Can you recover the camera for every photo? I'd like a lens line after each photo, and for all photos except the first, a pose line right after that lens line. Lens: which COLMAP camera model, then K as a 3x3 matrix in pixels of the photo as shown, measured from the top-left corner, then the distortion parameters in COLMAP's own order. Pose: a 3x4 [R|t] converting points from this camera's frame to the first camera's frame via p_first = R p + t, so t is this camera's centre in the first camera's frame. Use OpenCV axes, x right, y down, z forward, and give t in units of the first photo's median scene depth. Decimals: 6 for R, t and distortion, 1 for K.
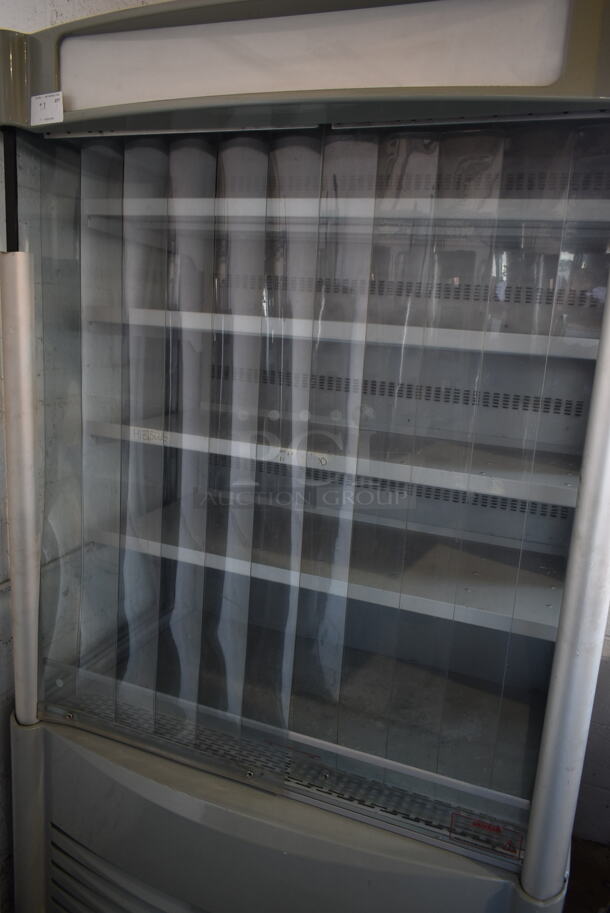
lens RADIAL K [[706.9, 0, 304.3], [0, 706.9, 471.4], [0, 0, 1]] dist [-0.021875, 0.014725]
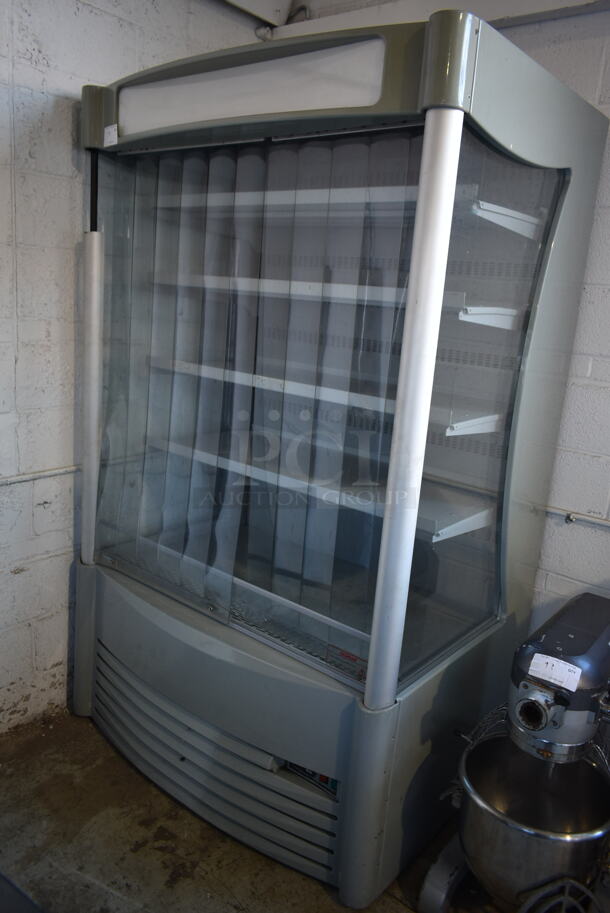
lens RADIAL K [[706.9, 0, 307.2], [0, 706.9, 463.0], [0, 0, 1]] dist [-0.021875, 0.014725]
pose [[0.954211, 0.085033, -0.286795, 0.480203], [-0.088337, 0.996090, 0.001424, 0.129747], [0.285795, 0.023975, 0.957991, -0.277231]]
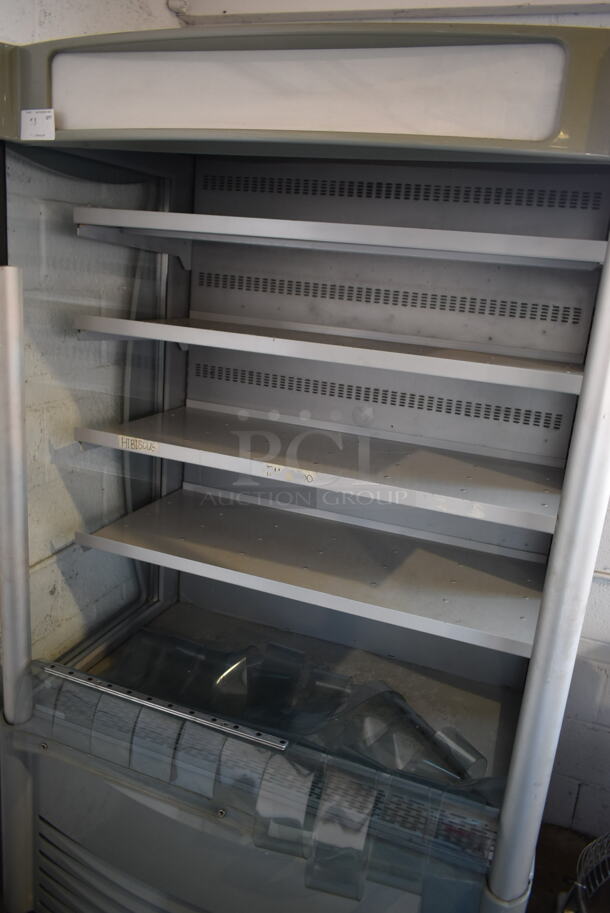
lens RADIAL K [[706.9, 0, 306.4], [0, 706.9, 461.0], [0, 0, 1]] dist [-0.021875, 0.014725]
pose [[0.999223, 0.016864, 0.035615, -0.014952], [-0.018652, 0.998550, 0.050491, -0.092537], [-0.034712, -0.051116, 0.998089, -0.021092]]
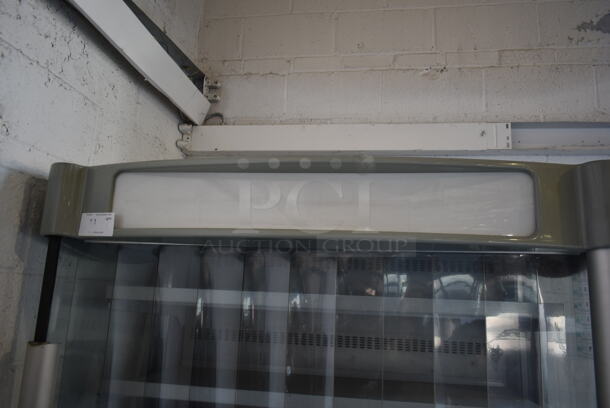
lens RADIAL K [[472.3, 0, 306.5], [0, 472.3, 208.5], [0, 0, 1]] dist [-0.021875, 0.014725]
pose [[0.971227, 0.032933, 0.235867, -0.194398], [0.063021, 0.919547, -0.387895, -0.194472], [-0.229665, 0.391599, 0.891013, 0.188968]]
